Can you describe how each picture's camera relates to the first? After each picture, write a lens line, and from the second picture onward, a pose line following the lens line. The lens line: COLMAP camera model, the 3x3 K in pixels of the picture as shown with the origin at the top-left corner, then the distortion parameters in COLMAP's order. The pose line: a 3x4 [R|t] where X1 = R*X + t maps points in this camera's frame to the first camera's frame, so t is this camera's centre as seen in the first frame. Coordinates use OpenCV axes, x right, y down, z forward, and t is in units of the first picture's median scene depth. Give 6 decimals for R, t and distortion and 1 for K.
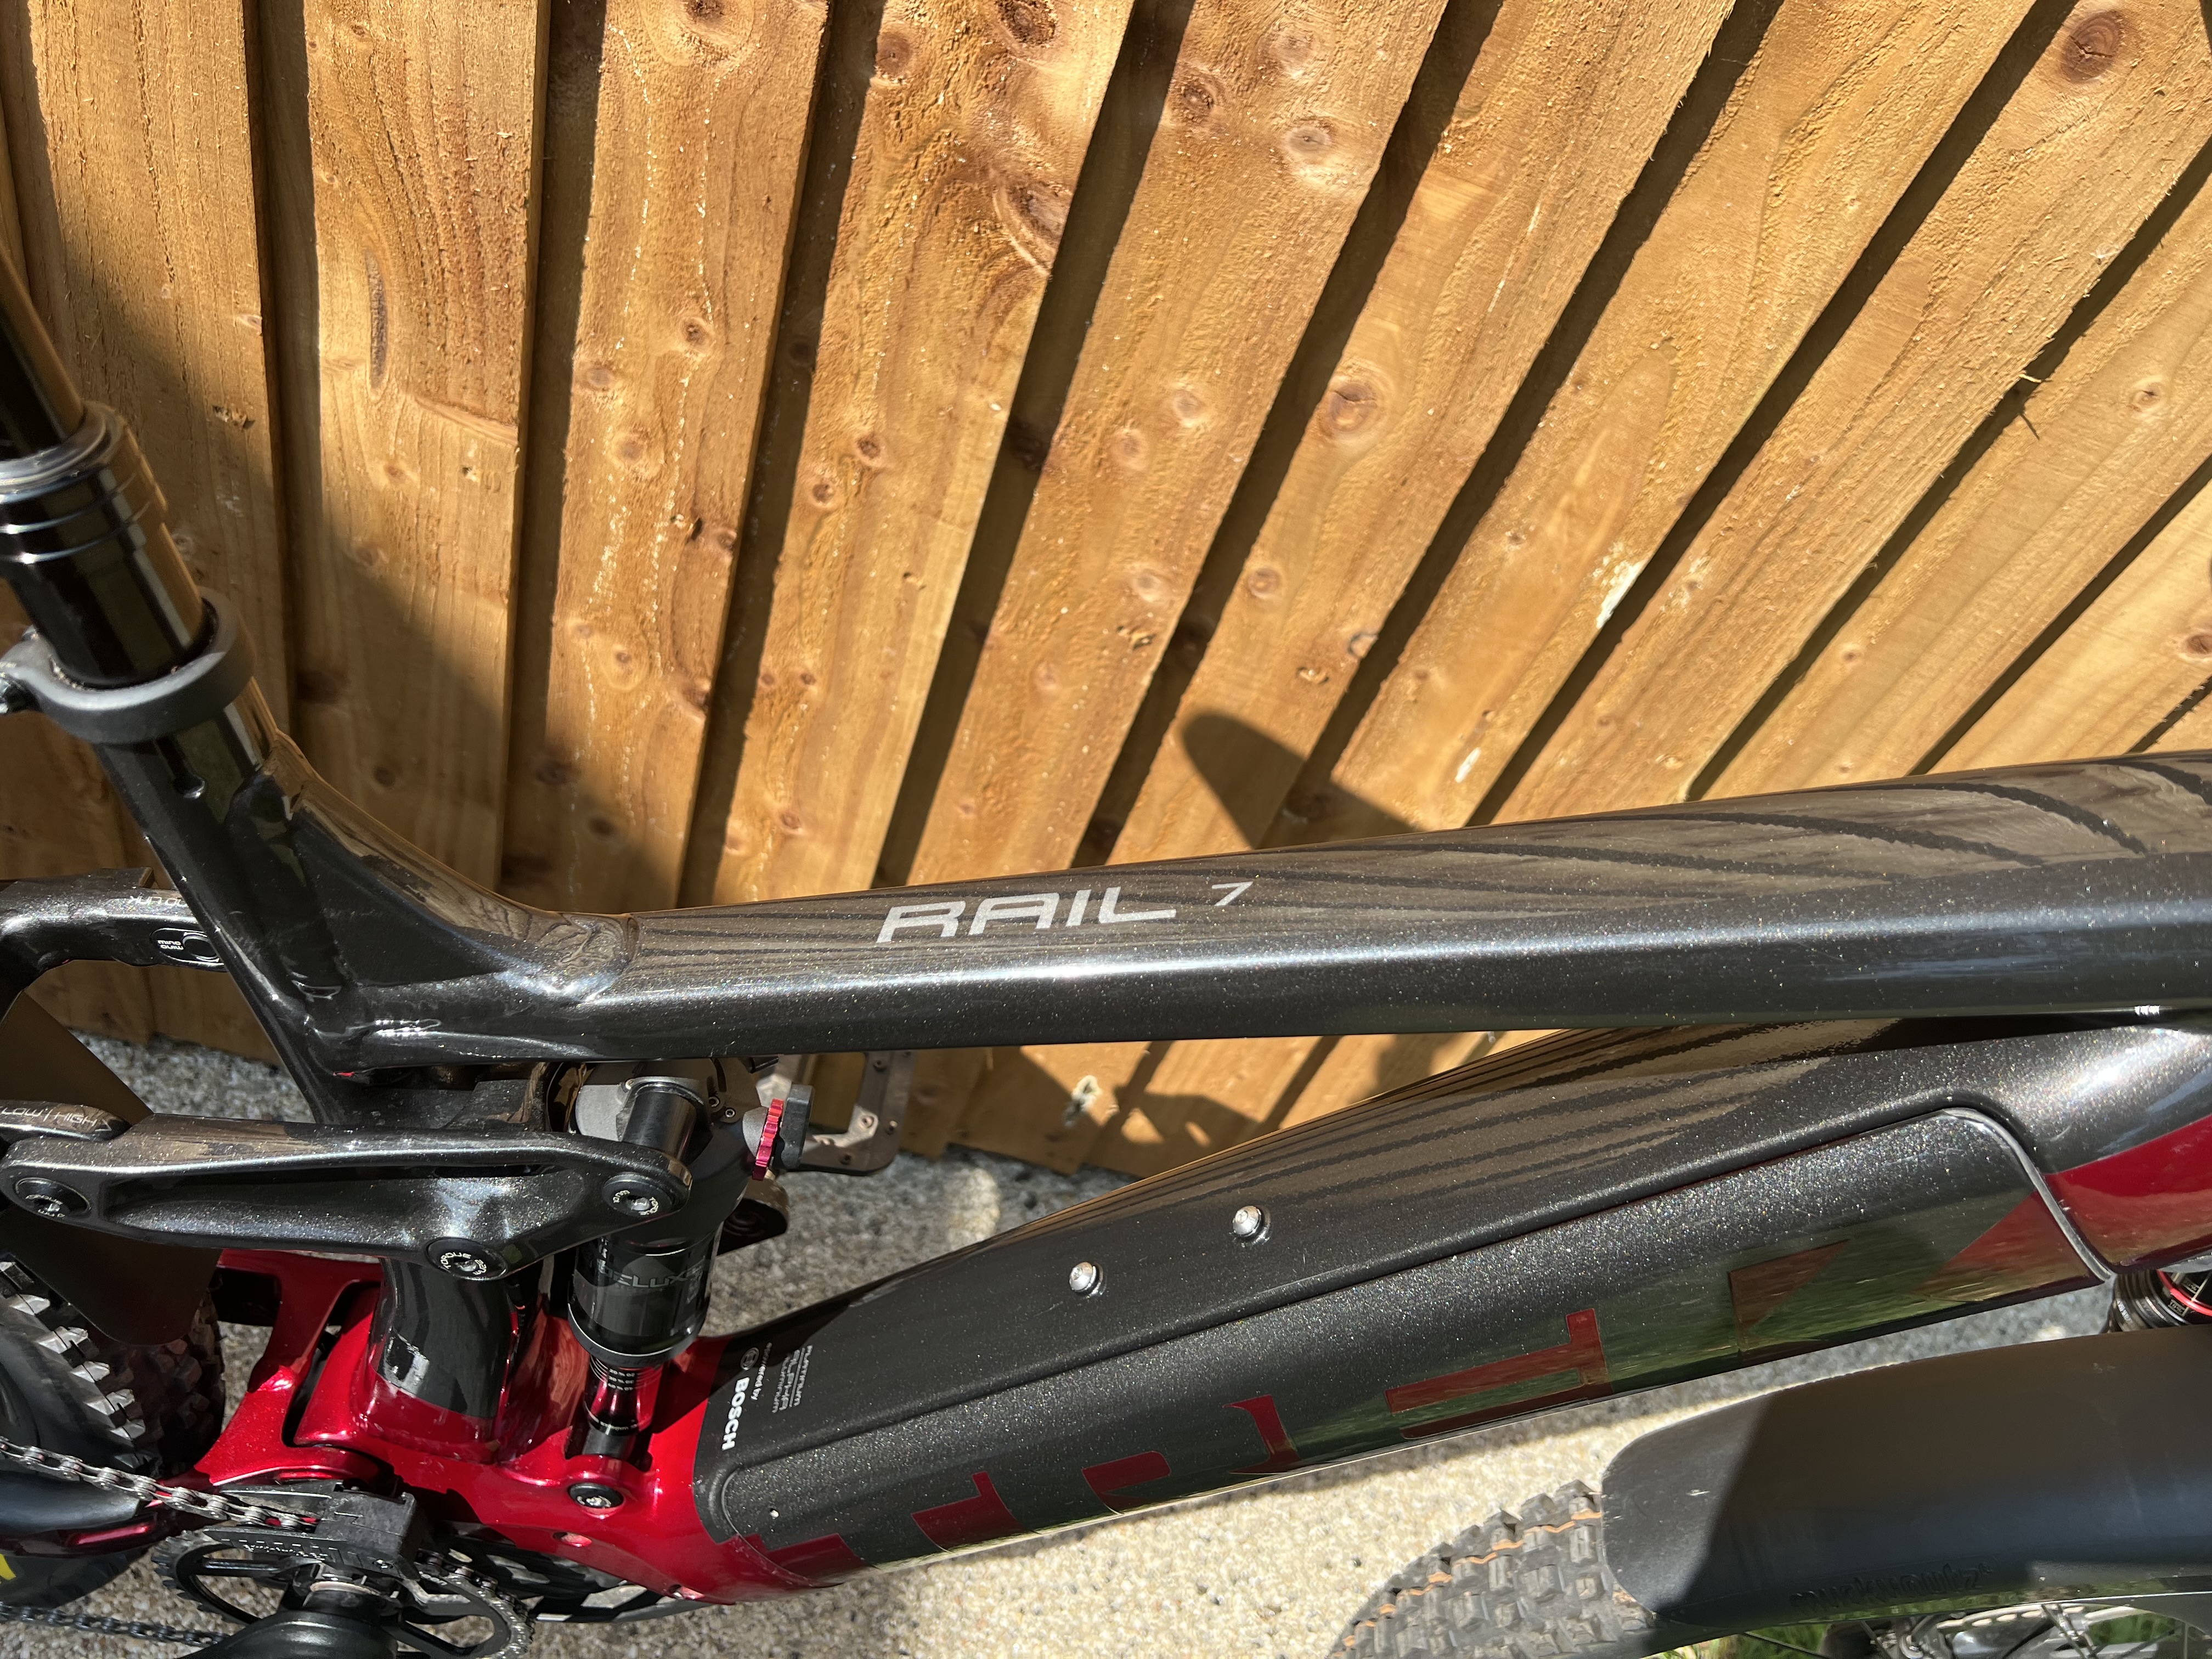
lens RADIAL K [[1686.6, 0, 1106.0], [0, 1686.6, 829.5], [0, 0, 1]] dist [-0.004687, -0.002808]
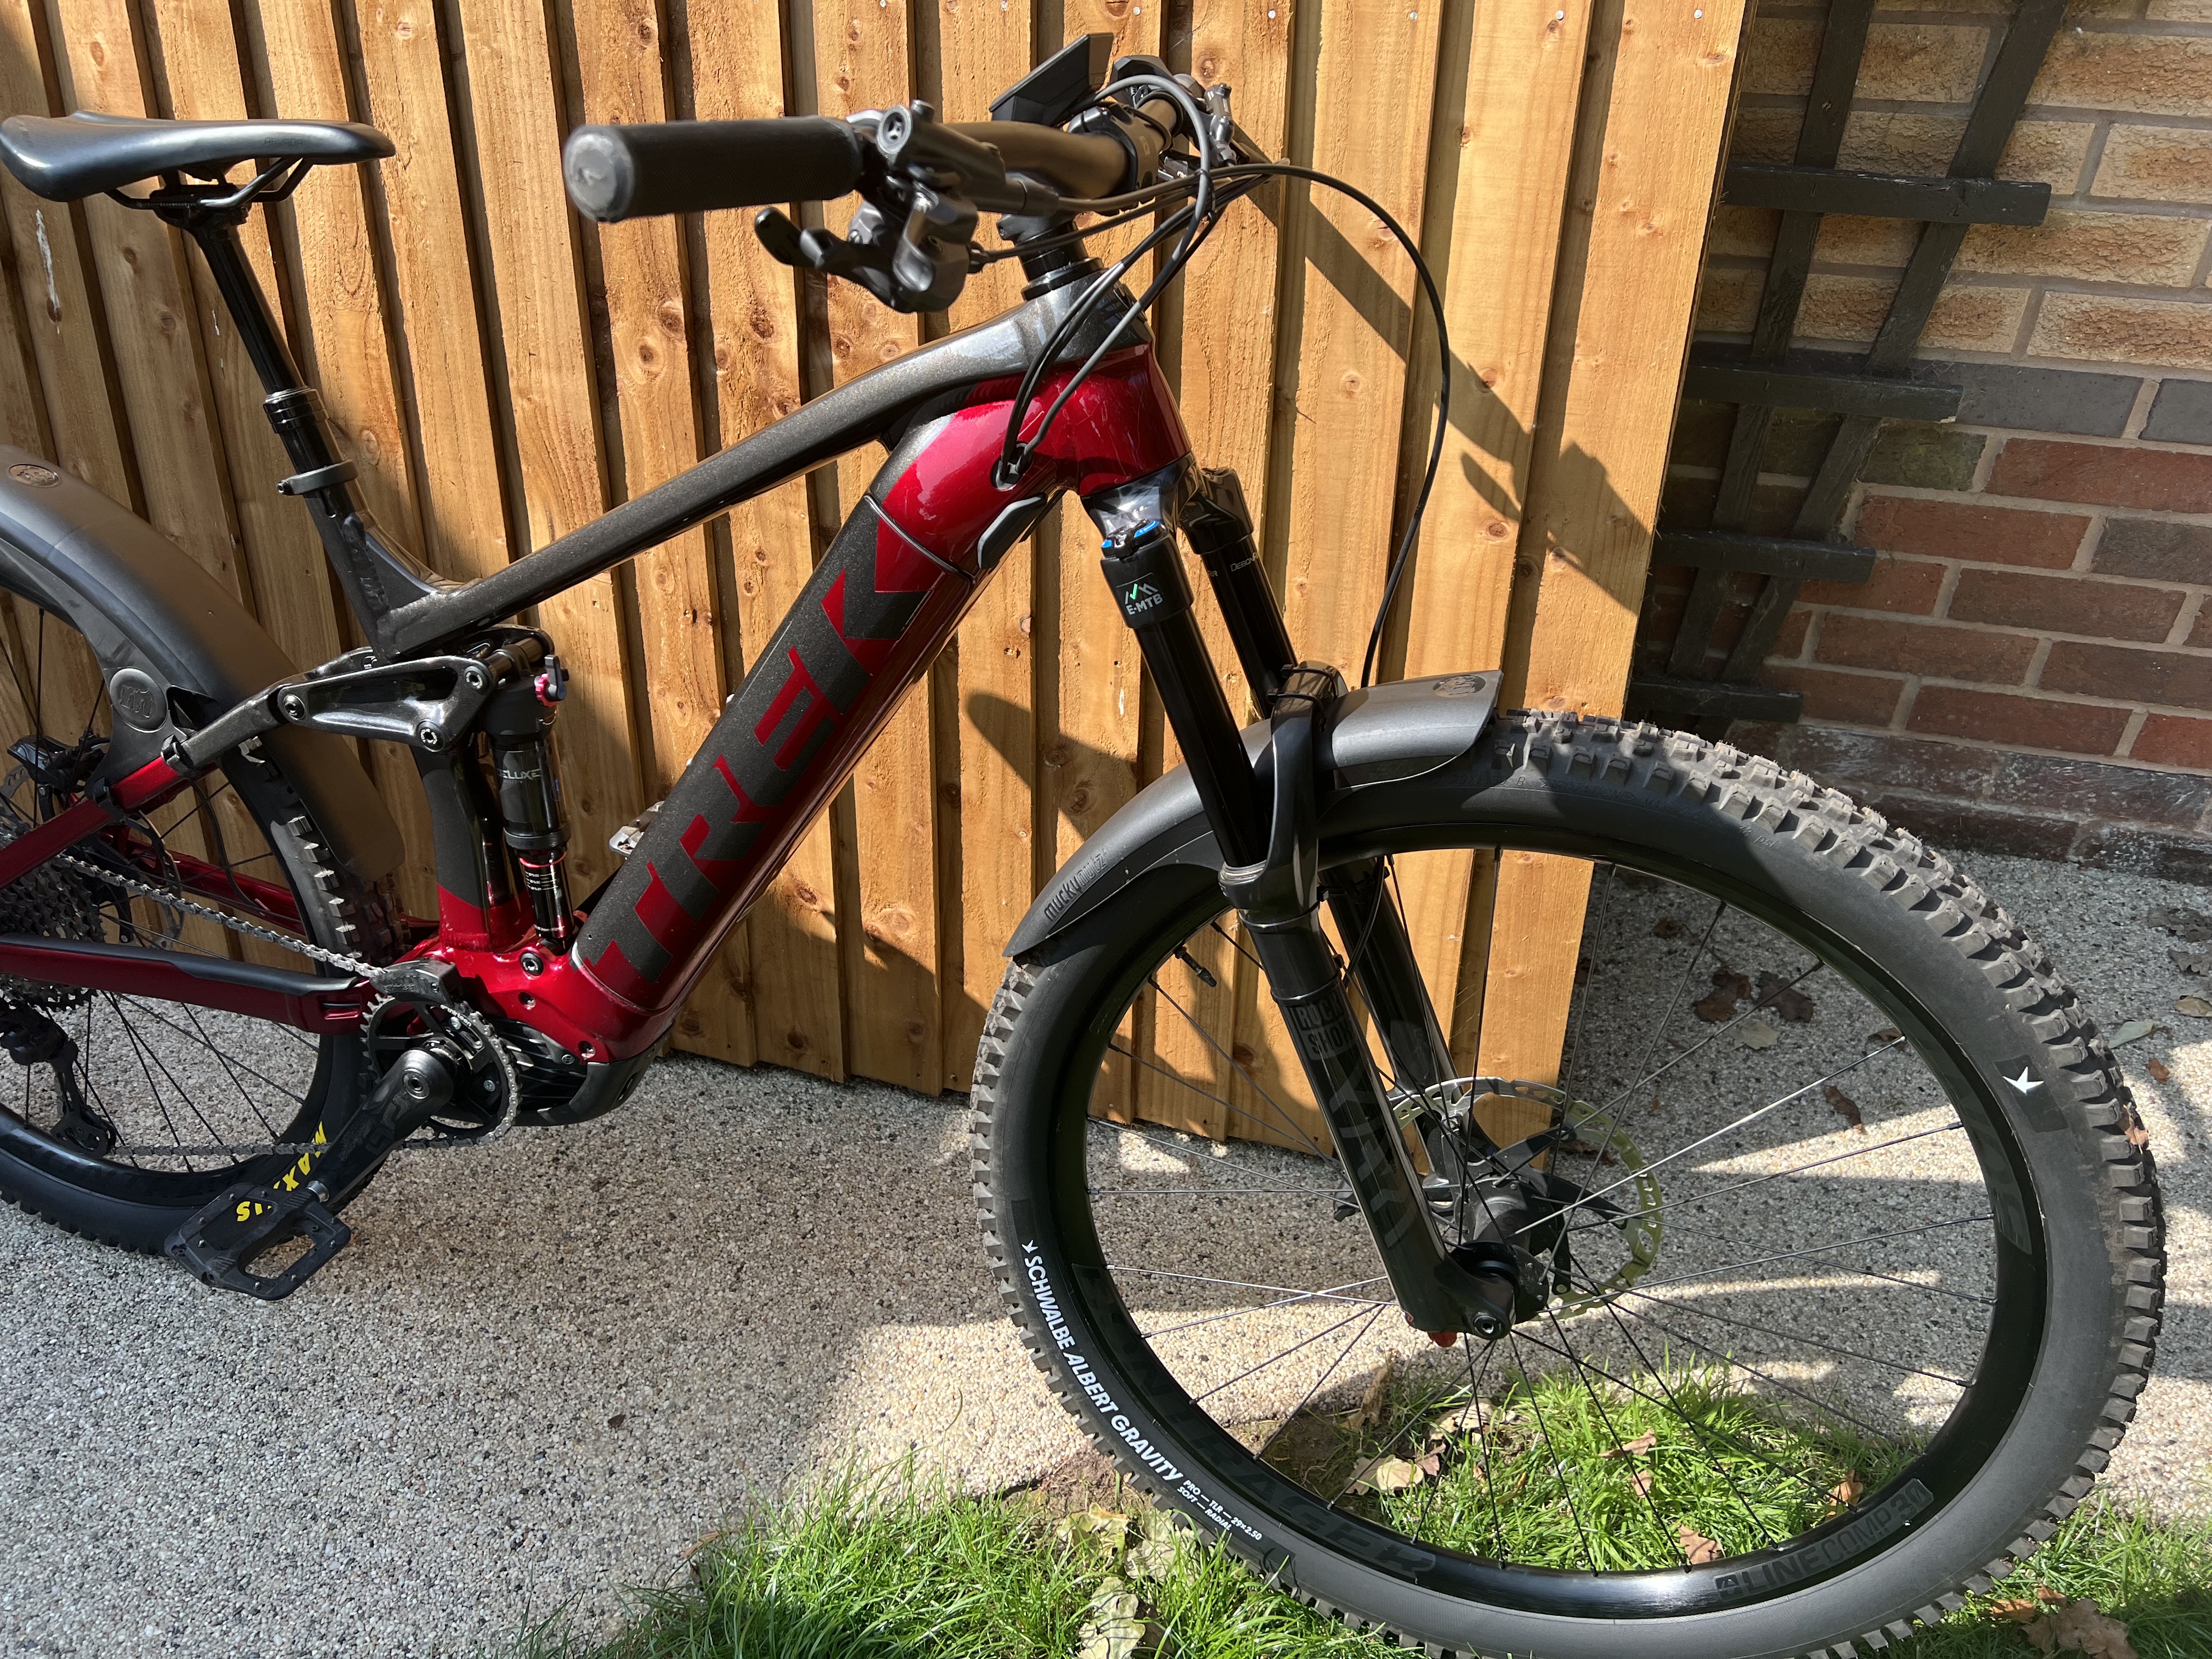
lens RADIAL K [[1686.6, 0, 1106.0], [0, 1686.6, 829.5], [0, 0, 1]] dist [-0.004687, -0.002808]
pose [[0.933430, -0.138700, -0.330864, 0.841908], [-0.000343, 0.921899, -0.387430, 0.832298], [0.358760, 0.361752, 0.860481, -0.456978]]
